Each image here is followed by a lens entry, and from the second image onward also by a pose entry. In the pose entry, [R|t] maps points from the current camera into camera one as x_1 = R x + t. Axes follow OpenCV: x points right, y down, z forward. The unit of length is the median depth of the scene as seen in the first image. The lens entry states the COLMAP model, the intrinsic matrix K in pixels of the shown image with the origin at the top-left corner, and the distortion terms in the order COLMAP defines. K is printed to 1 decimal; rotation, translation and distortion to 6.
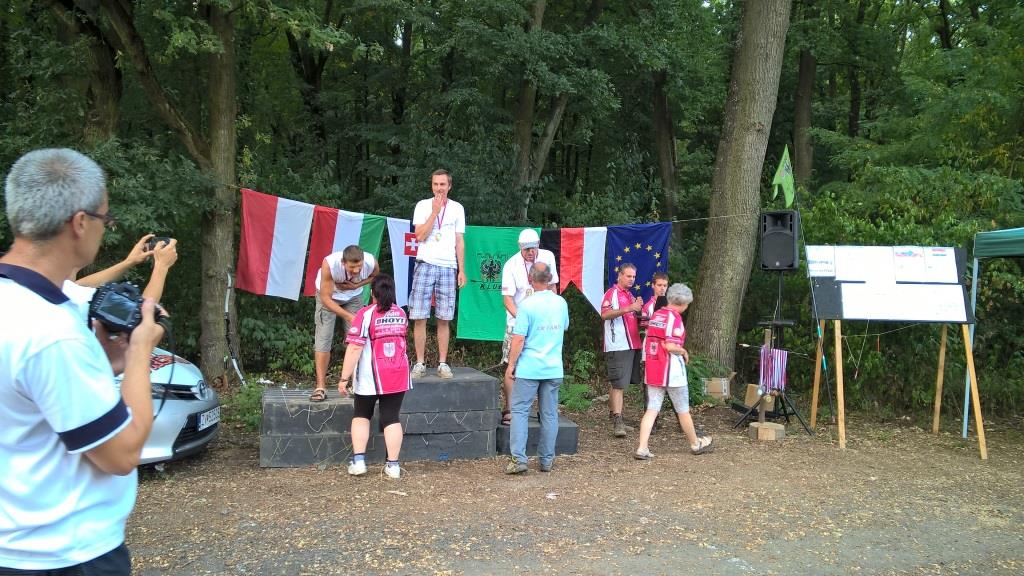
lens RADIAL K [[757.9, 0, 507.7], [0, 757.9, 282.8], [0, 0, 1]] dist [0.013972, -0.024396]
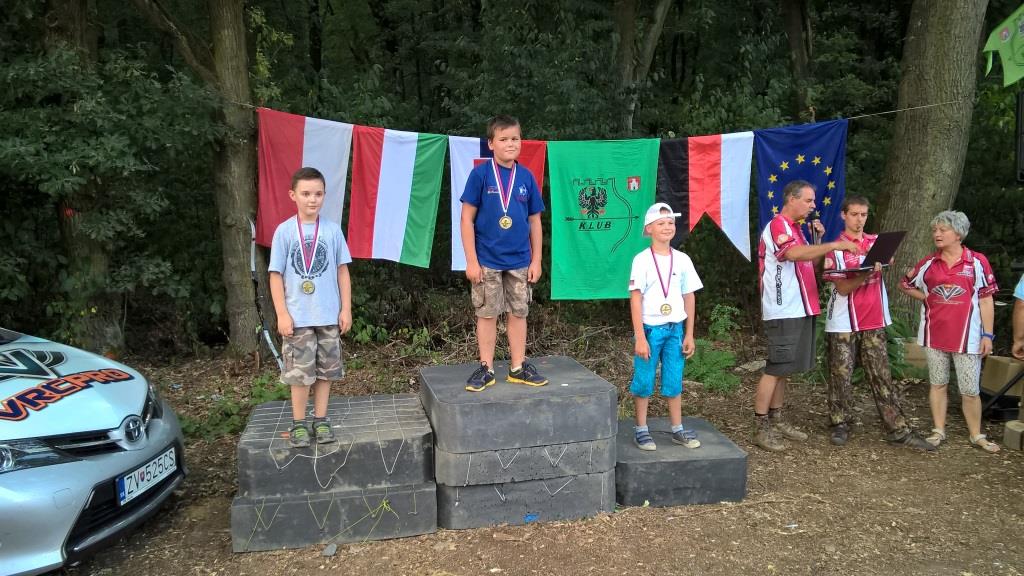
lens RADIAL K [[757.9, 0, 509.6], [0, 757.9, 289.3], [0, 0, 1]] dist [0.013972, -0.024396]
pose [[0.991441, -0.032547, -0.126434, -0.011311], [0.046411, 0.993034, 0.108303, -0.014758], [0.122029, -0.113244, 0.986045, 0.262918]]
